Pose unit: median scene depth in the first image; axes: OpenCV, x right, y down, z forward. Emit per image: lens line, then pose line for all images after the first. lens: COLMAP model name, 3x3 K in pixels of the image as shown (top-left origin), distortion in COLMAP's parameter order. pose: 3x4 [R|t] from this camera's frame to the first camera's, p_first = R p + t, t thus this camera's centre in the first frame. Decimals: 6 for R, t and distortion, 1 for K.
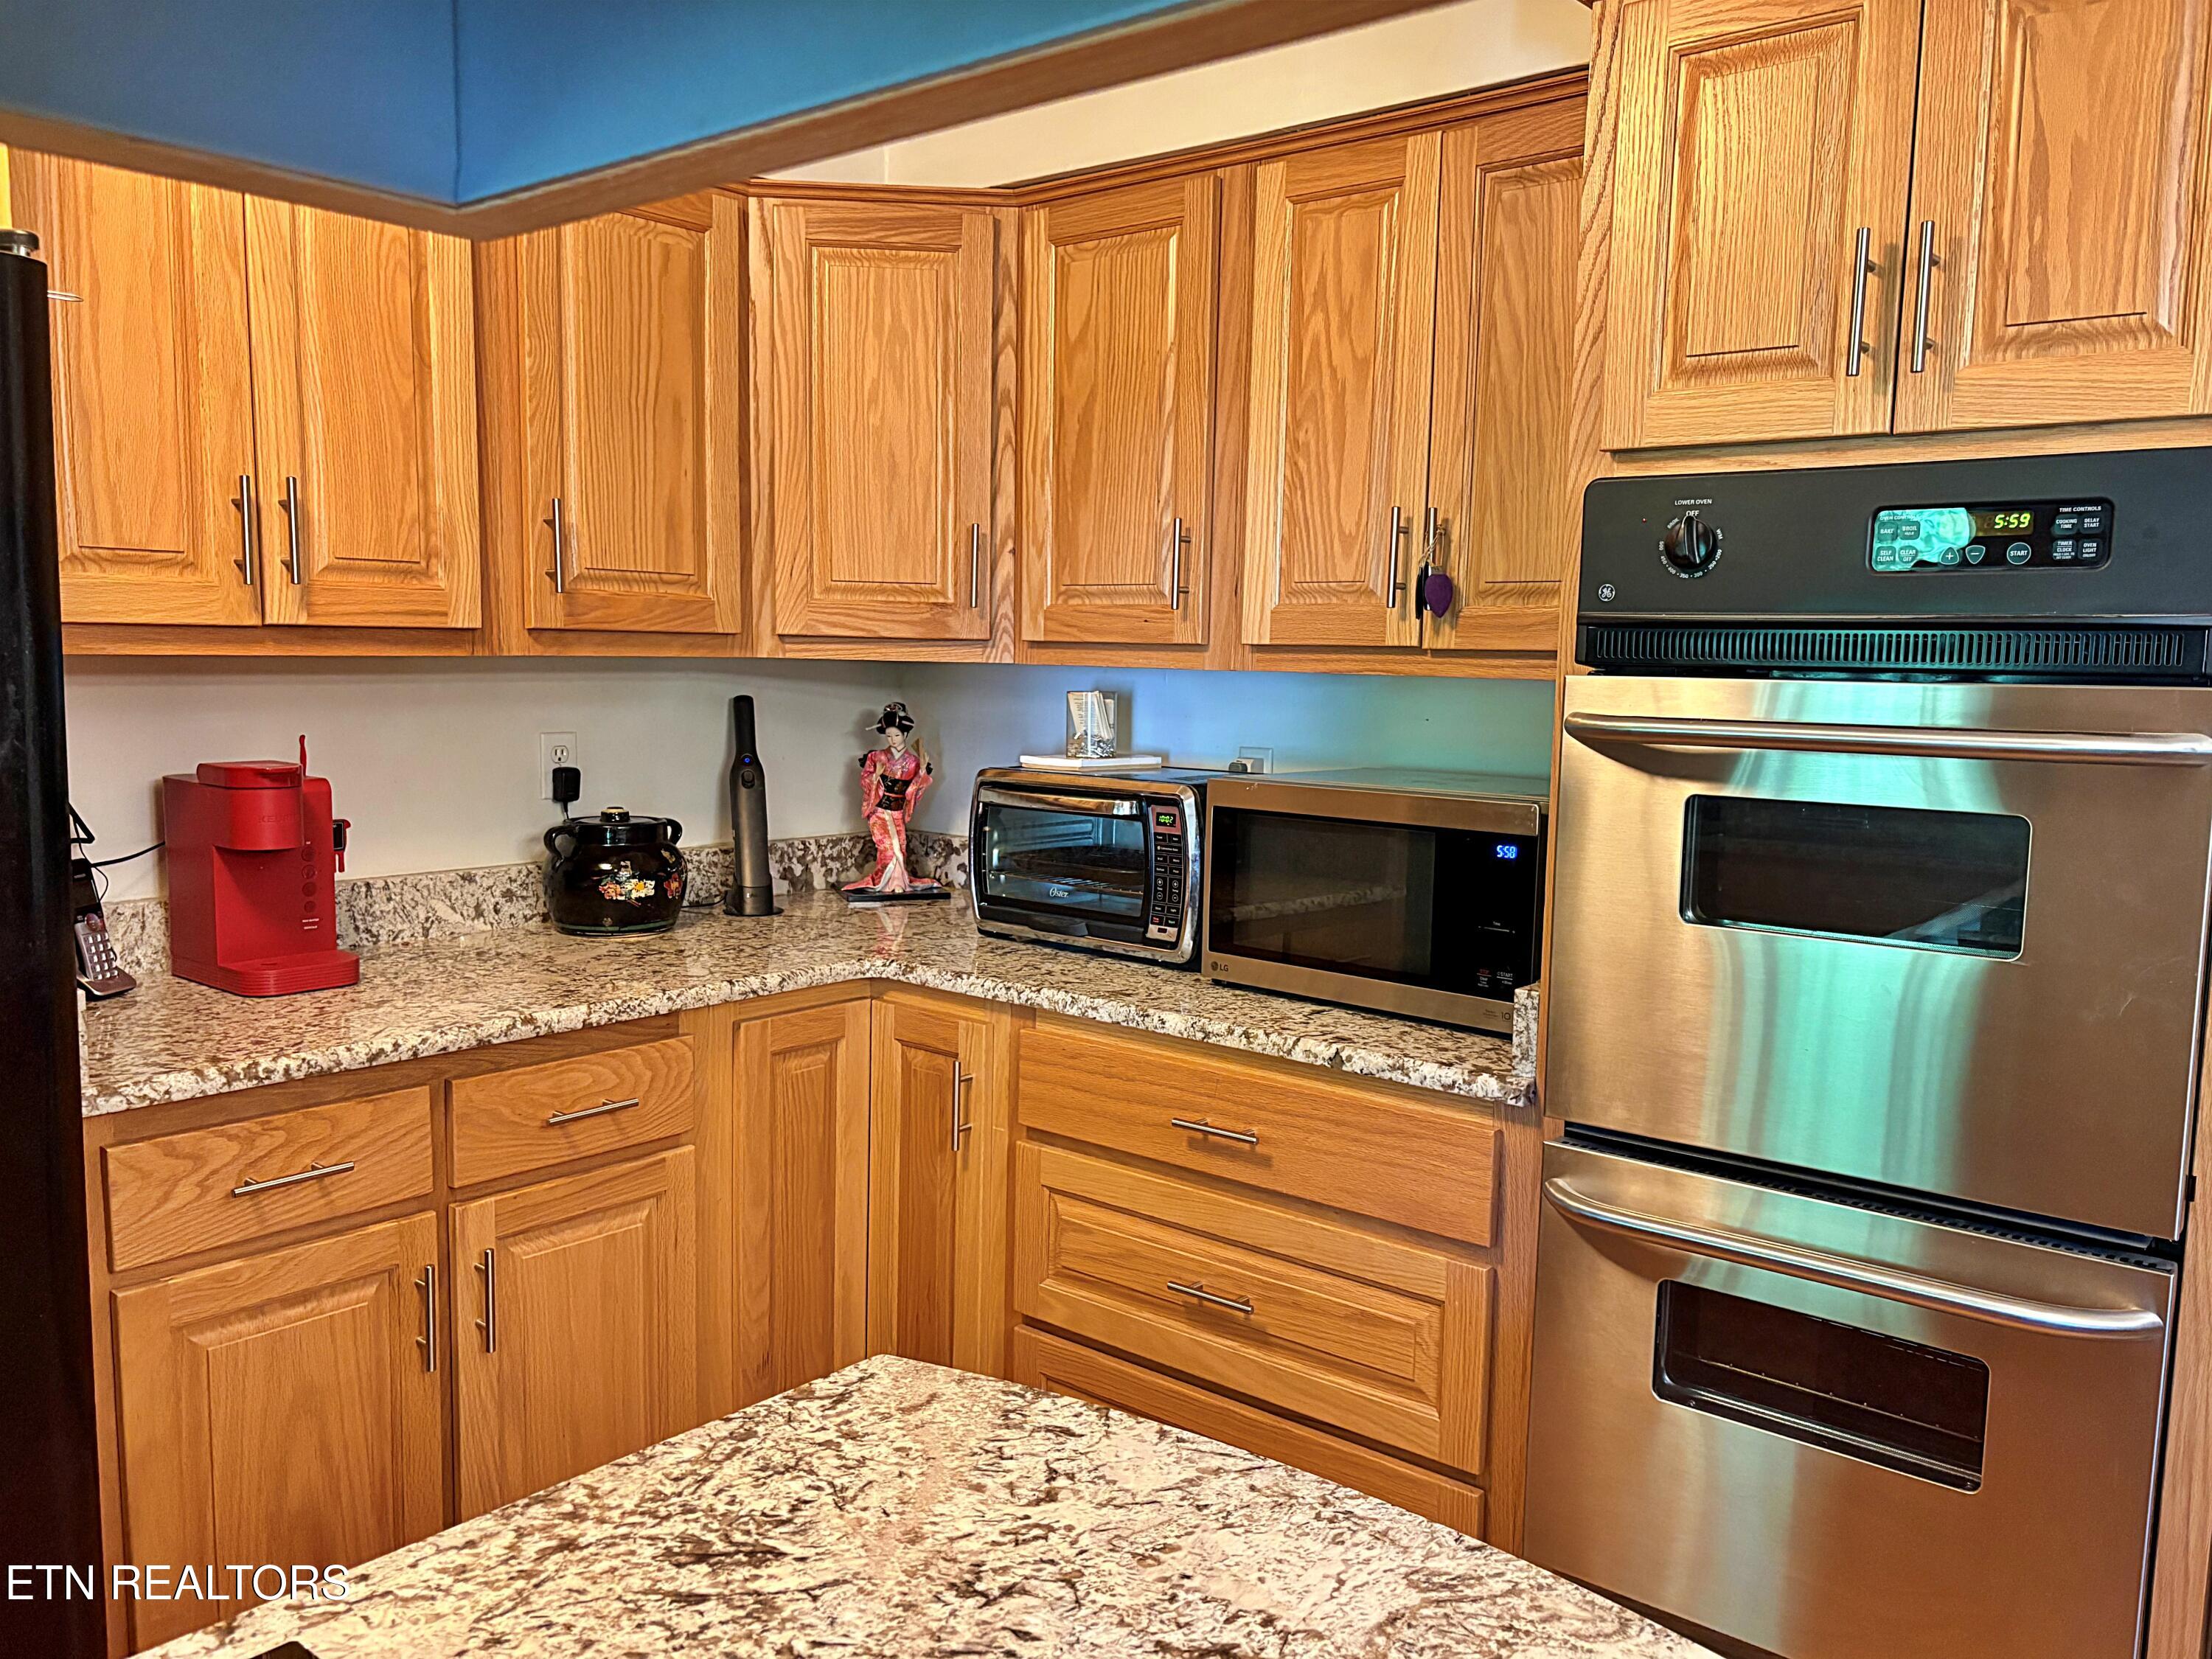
lens RADIAL K [[1735.3, 0, 1112.5], [0, 1735.3, 846.0], [0, 0, 1]] dist [0.003942, 0.004212]
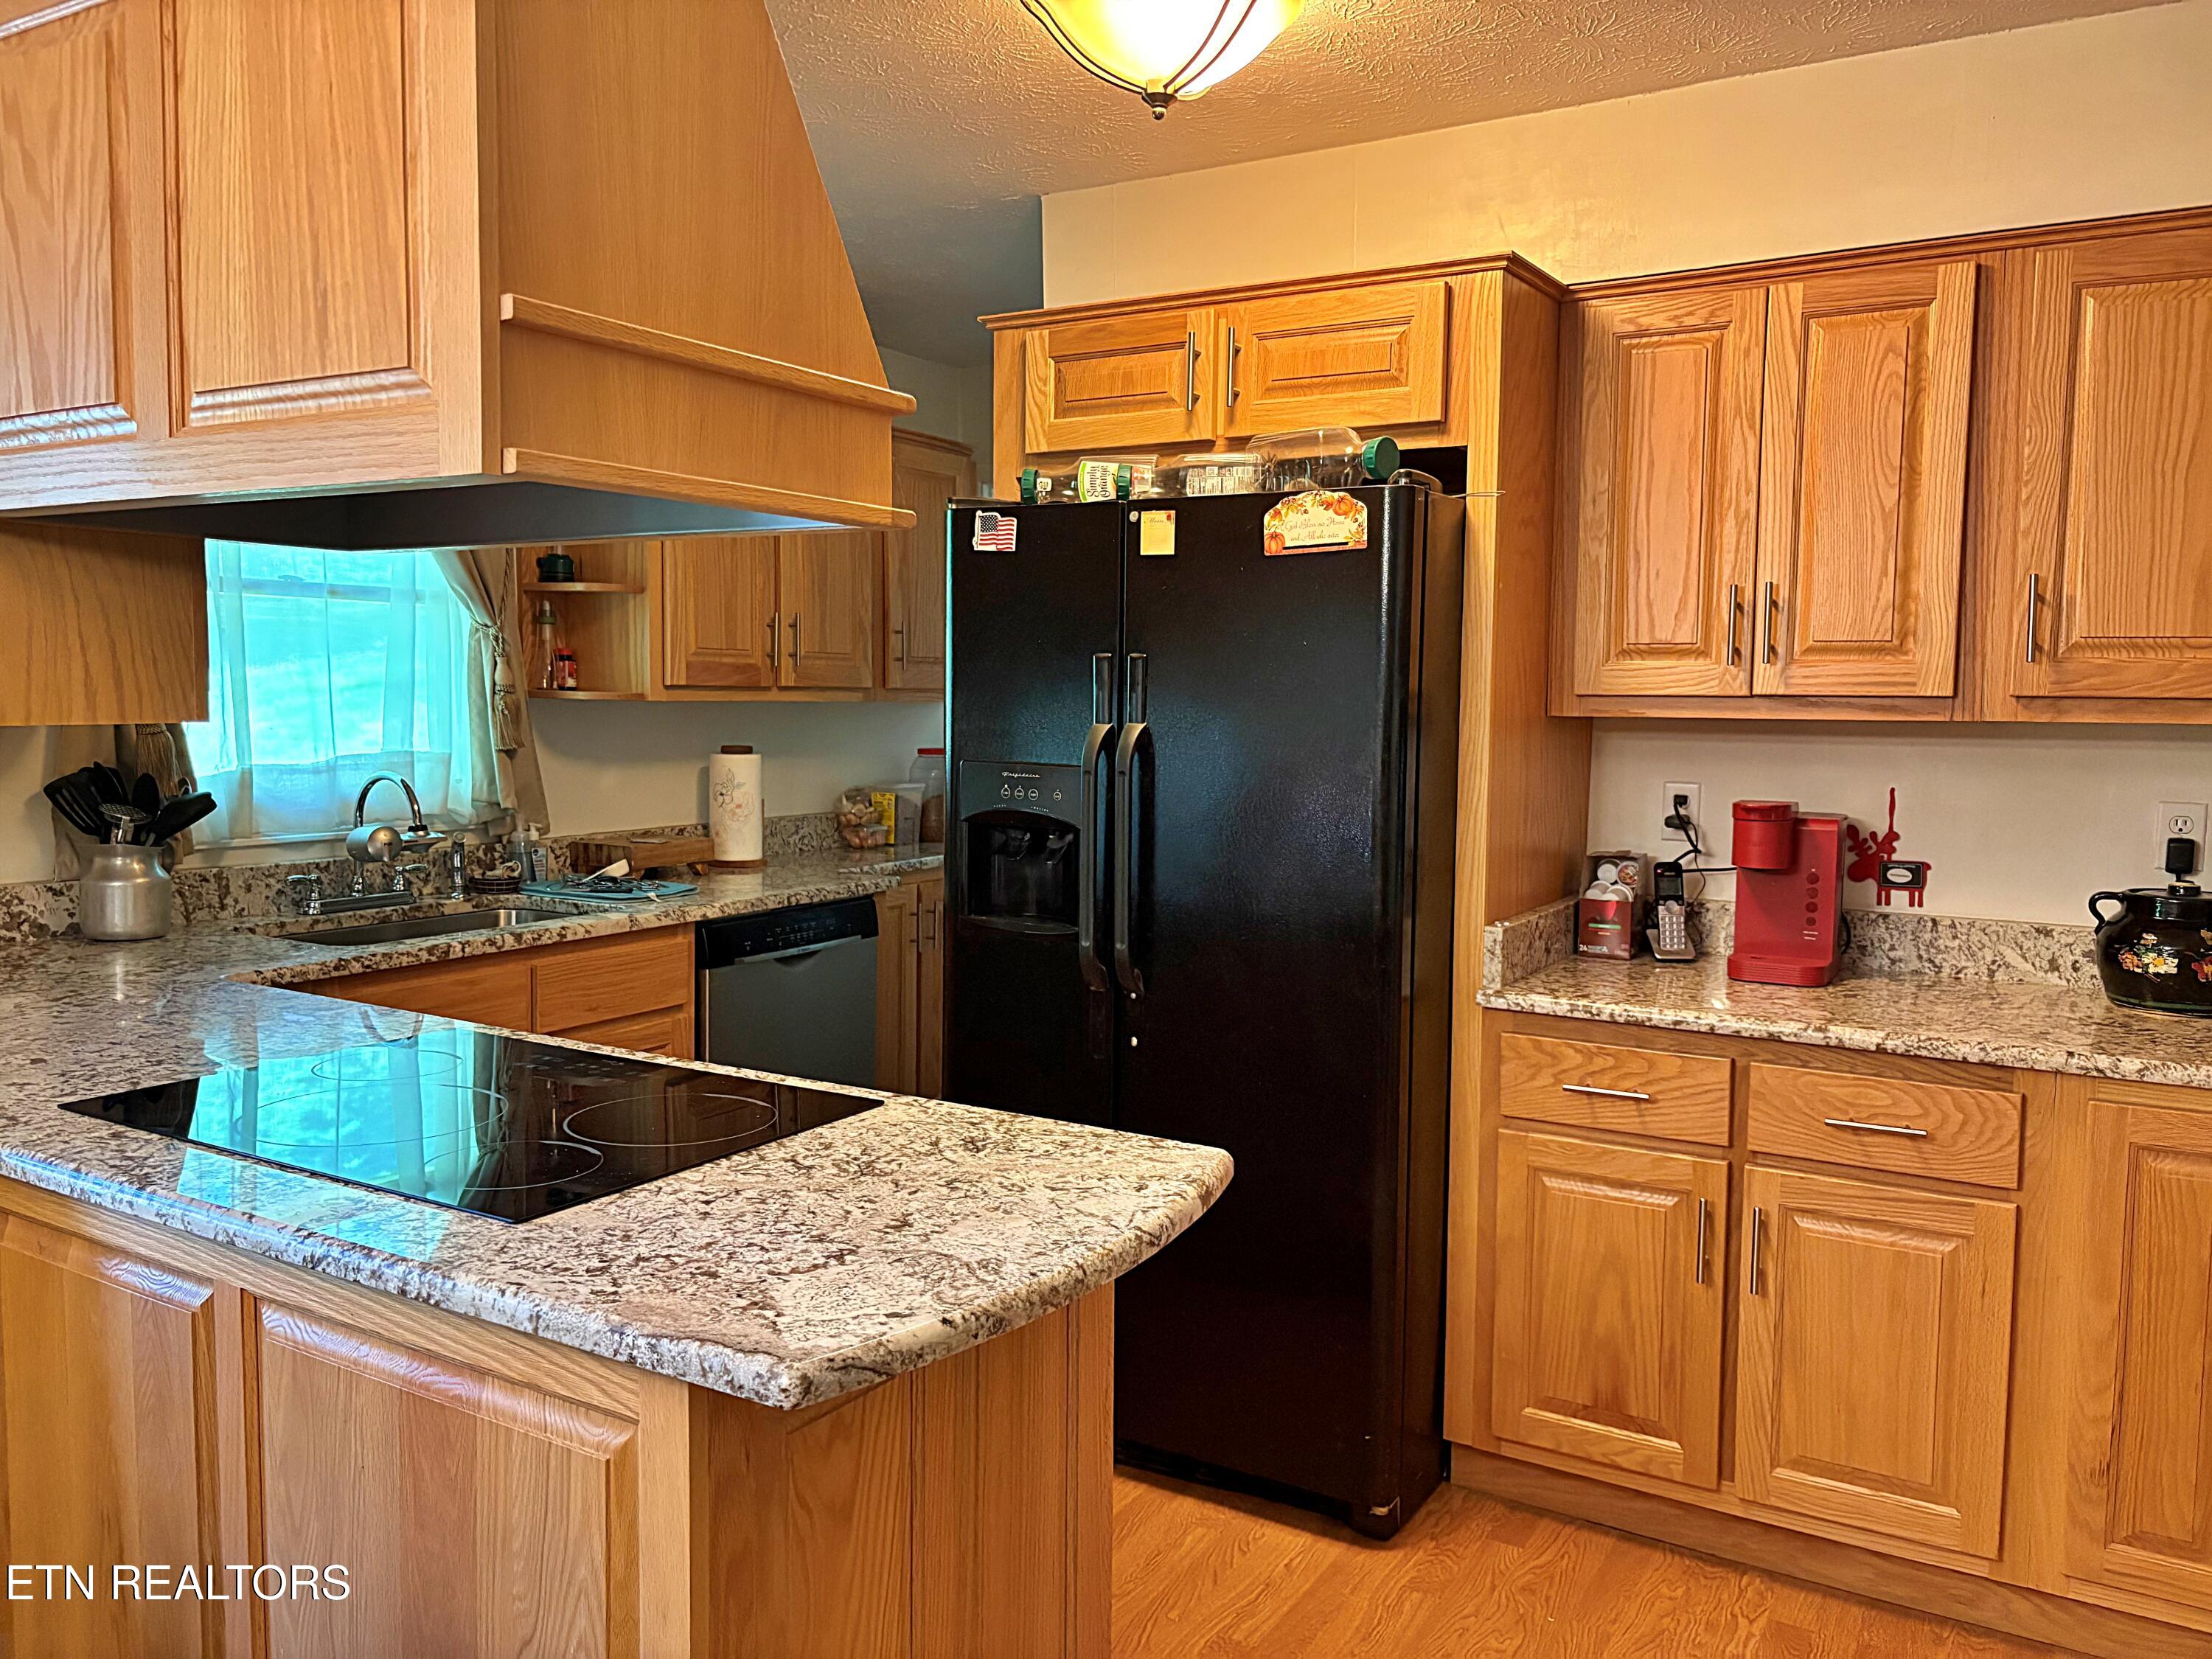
lens RADIAL K [[1715.4, 0, 1106.0], [0, 1715.4, 829.5], [0, 0, 1]] dist [0.011701, -0.003895]
pose [[0.134584, 0.061304, -0.989004, 0.730078], [-0.122423, 0.991466, 0.044797, -0.025543], [0.983311, 0.115048, 0.140940, 0.348314]]
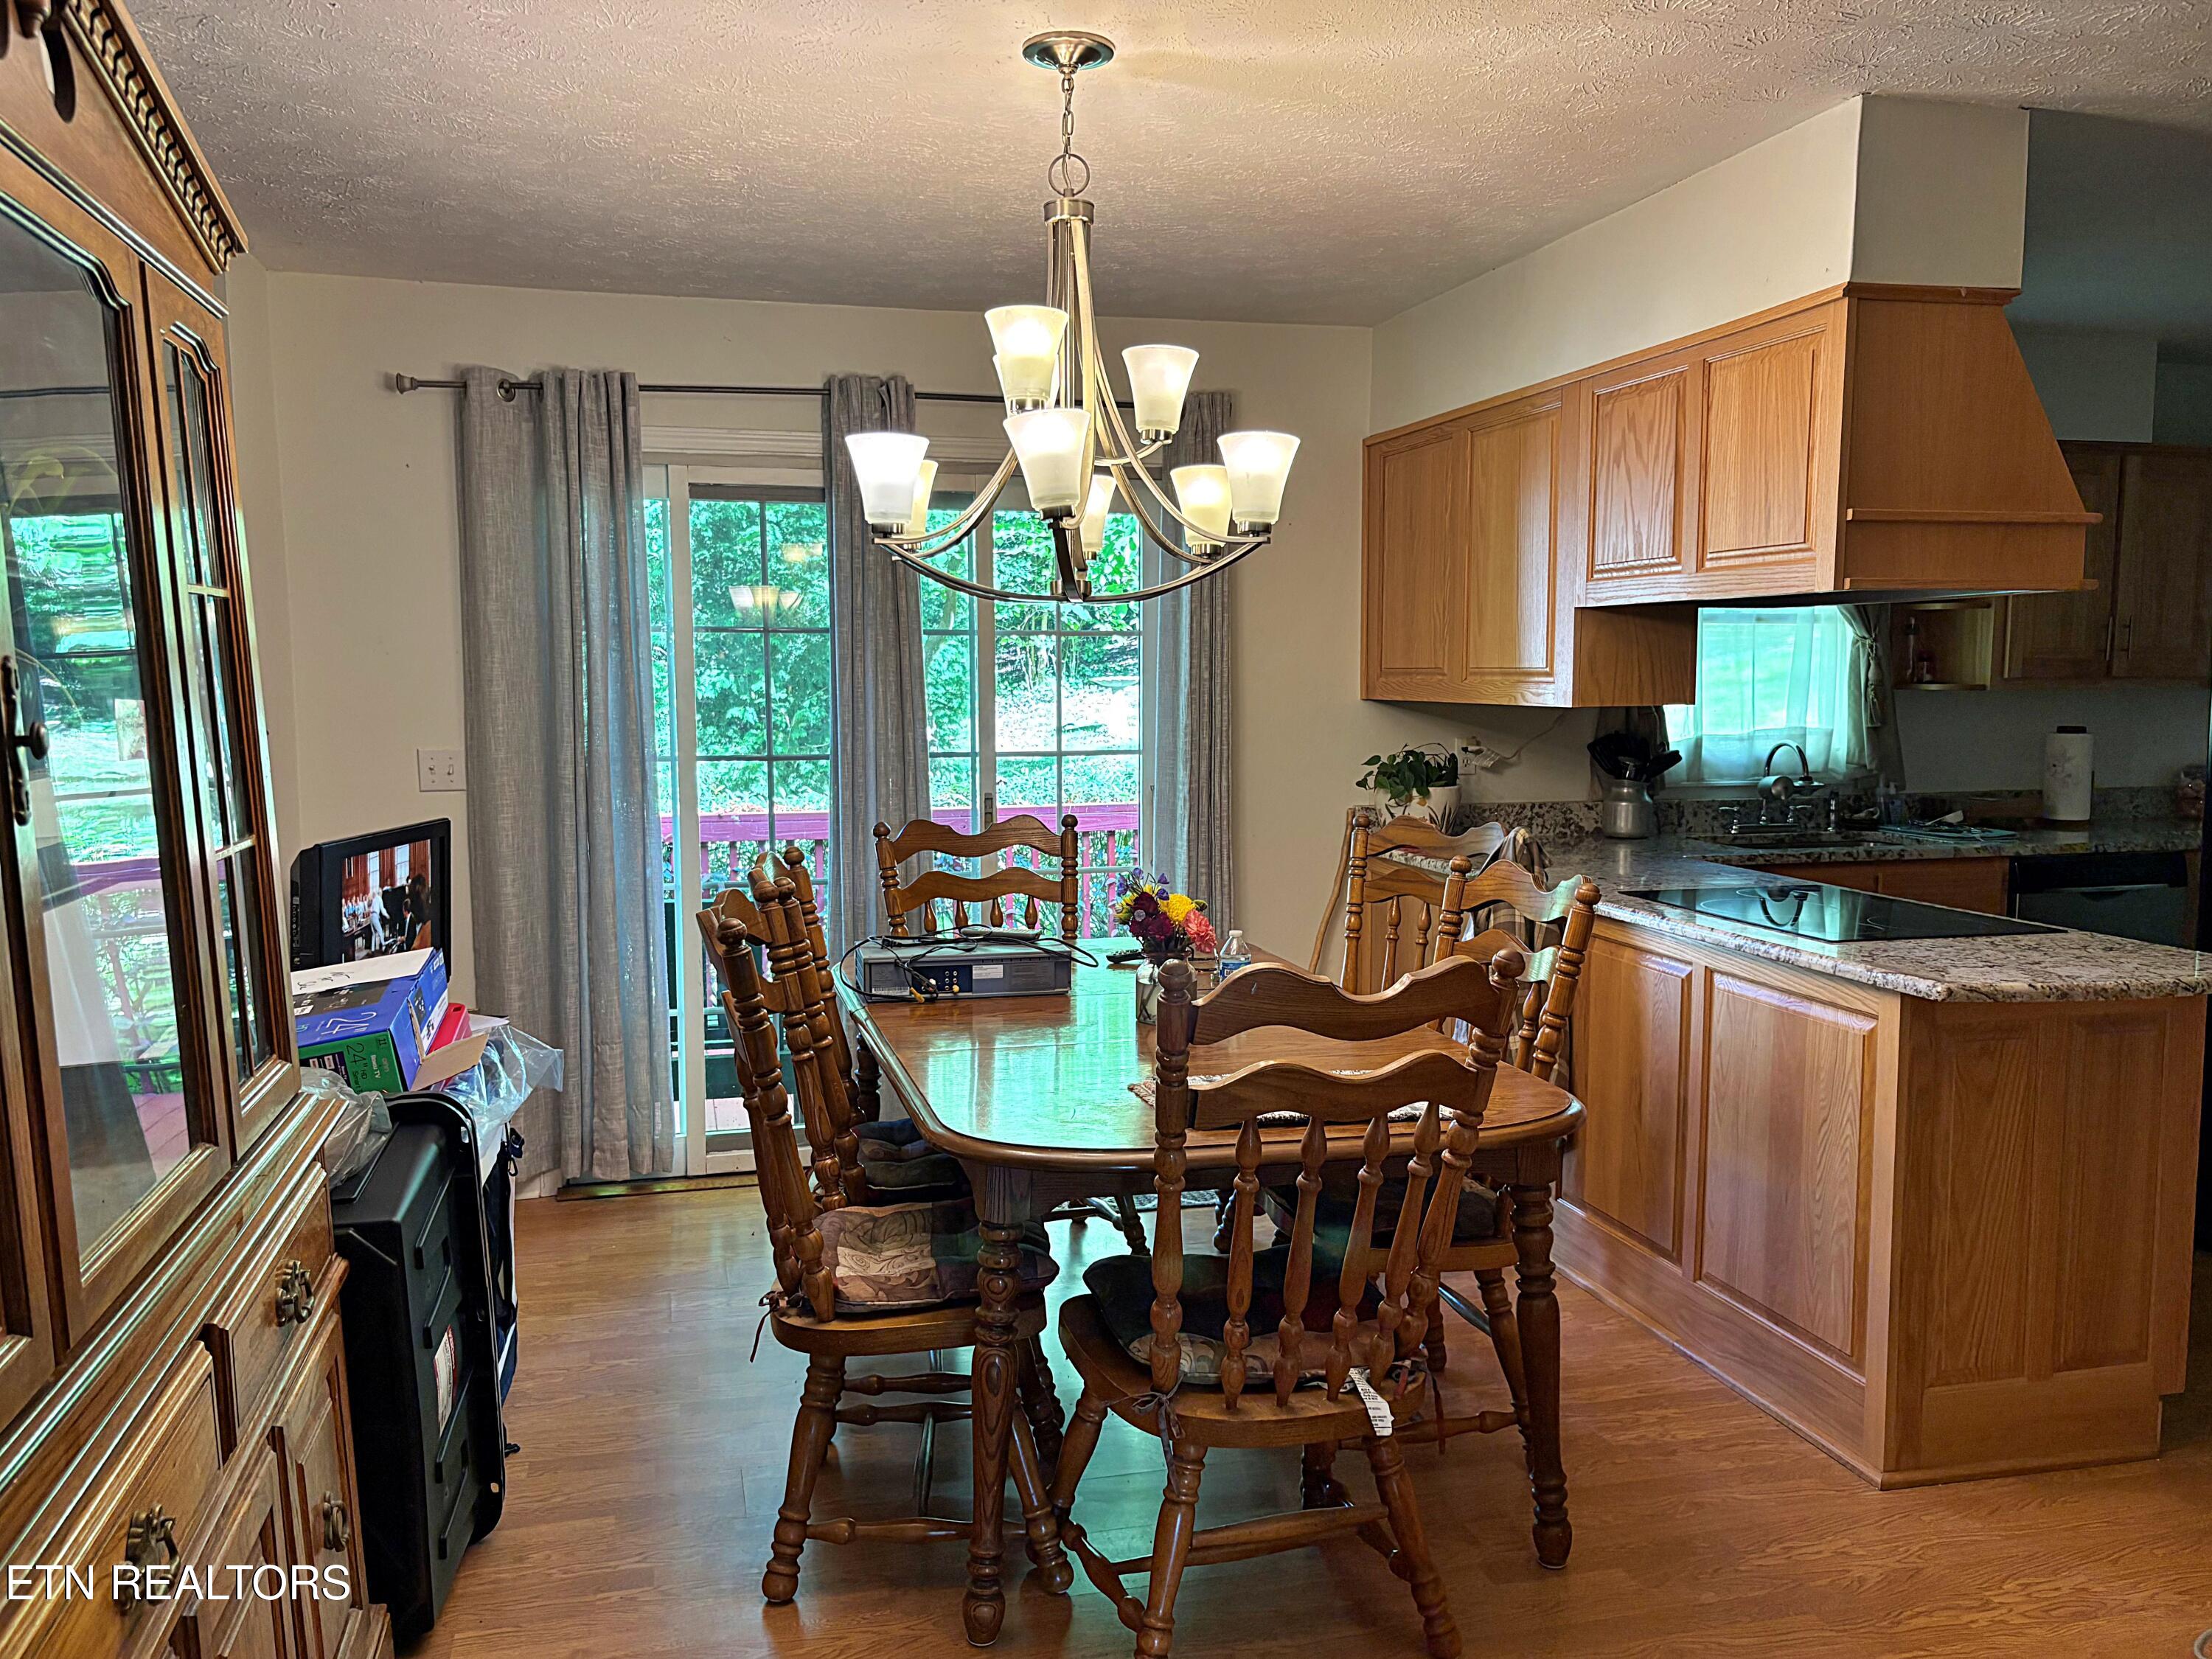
lens RADIAL K [[1735.3, 0, 1112.5], [0, 1735.3, 846.0], [0, 0, 1]] dist [0.003942, 0.004212]
pose [[-0.592522, 0.060507, -0.803279, 1.504953], [-0.101448, 0.983631, 0.148923, -0.043355], [0.799141, 0.169731, -0.576685, 0.562129]]
